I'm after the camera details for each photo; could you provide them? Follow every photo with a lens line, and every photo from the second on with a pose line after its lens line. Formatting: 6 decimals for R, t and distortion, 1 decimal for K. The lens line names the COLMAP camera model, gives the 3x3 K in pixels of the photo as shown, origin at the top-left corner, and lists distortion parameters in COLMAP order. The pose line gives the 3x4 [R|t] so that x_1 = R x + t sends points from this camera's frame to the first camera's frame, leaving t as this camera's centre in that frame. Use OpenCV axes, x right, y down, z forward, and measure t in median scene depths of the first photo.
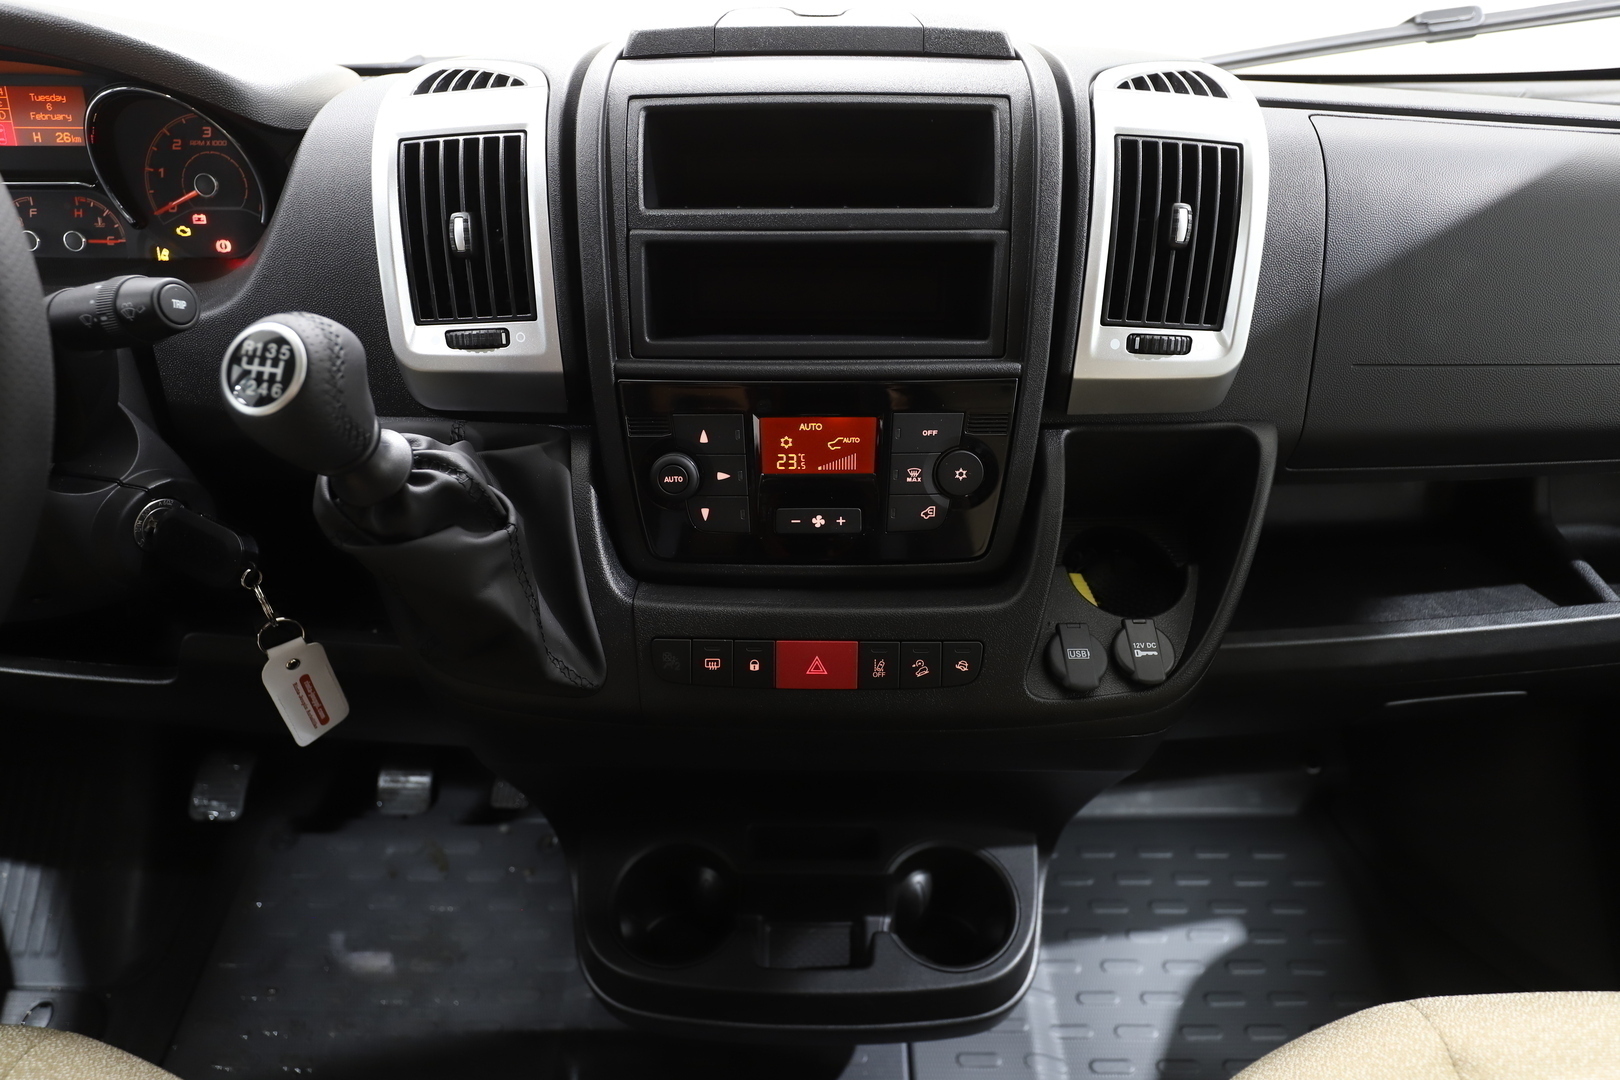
lens RADIAL K [[1018.0, 0, 804.3], [0, 1018.0, 541.2], [0, 0, 1]] dist [-0.001400, 0.000098]
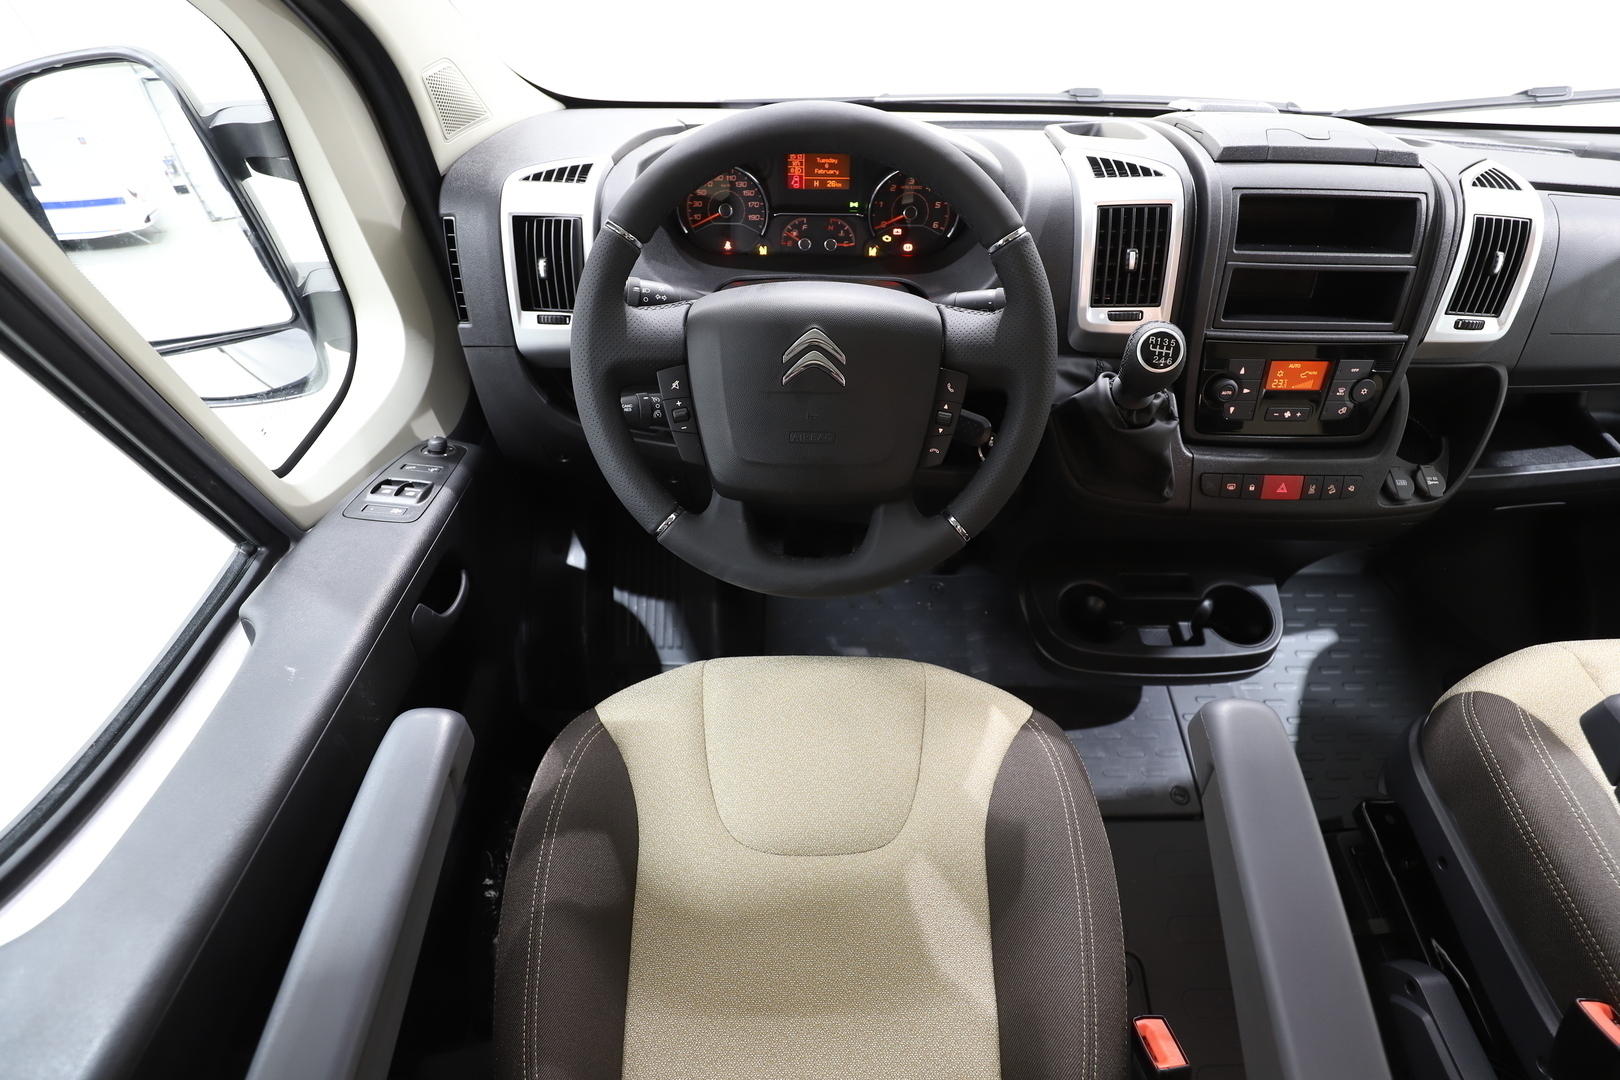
lens RADIAL K [[760.2, 0, 818.9], [0, 760.2, 530.1], [0, 0, 1]] dist [-0.031139, 0.006496]
pose [[0.999880, 0.002657, 0.015264, -0.909230], [-0.005405, 0.983113, 0.182920, -0.060353], [-0.014520, -0.182981, 0.983009, -0.446627]]
